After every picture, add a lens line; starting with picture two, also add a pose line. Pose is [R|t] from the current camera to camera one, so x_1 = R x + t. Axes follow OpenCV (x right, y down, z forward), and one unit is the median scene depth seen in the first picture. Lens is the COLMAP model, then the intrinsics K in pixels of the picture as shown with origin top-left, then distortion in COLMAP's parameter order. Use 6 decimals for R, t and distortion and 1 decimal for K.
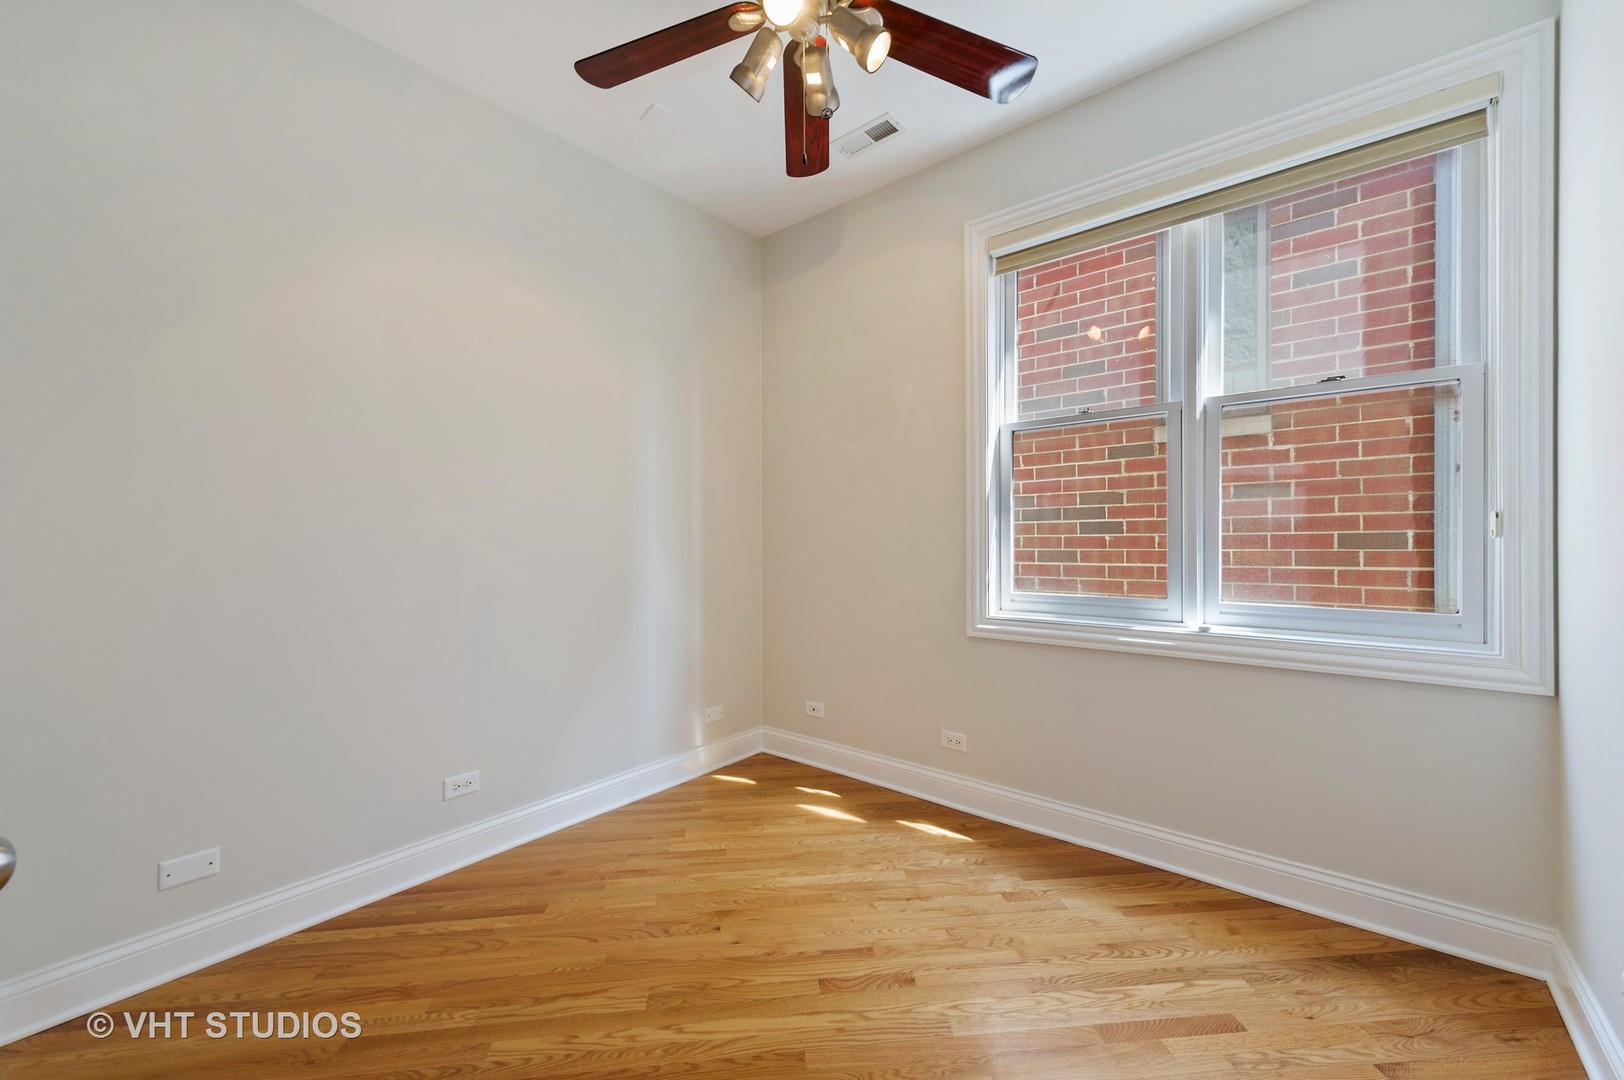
lens RADIAL K [[641.2, 0, 805.8], [0, 641.2, 538.2], [0, 0, 1]] dist [0.012436, -0.006118]
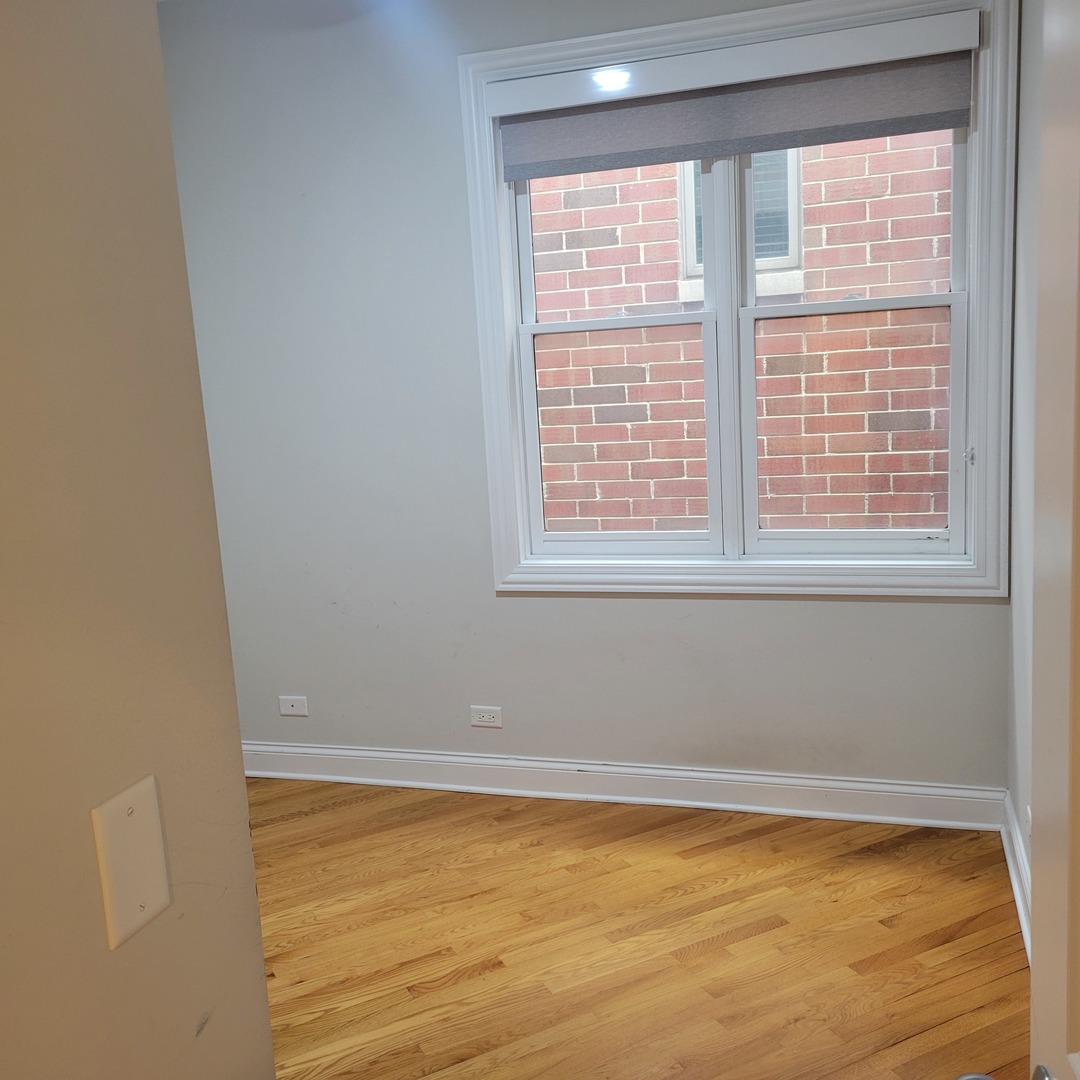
lens RADIAL K [[1087.7, 0, 540.0], [0, 1087.7, 540.0], [0, 0, 1]] dist [0.034098, -0.009759]
pose [[0.925148, -0.107115, 0.364180, -0.304031], [0.052189, 0.986144, 0.157471, -0.197748], [-0.376001, -0.126678, 0.917919, -0.448121]]
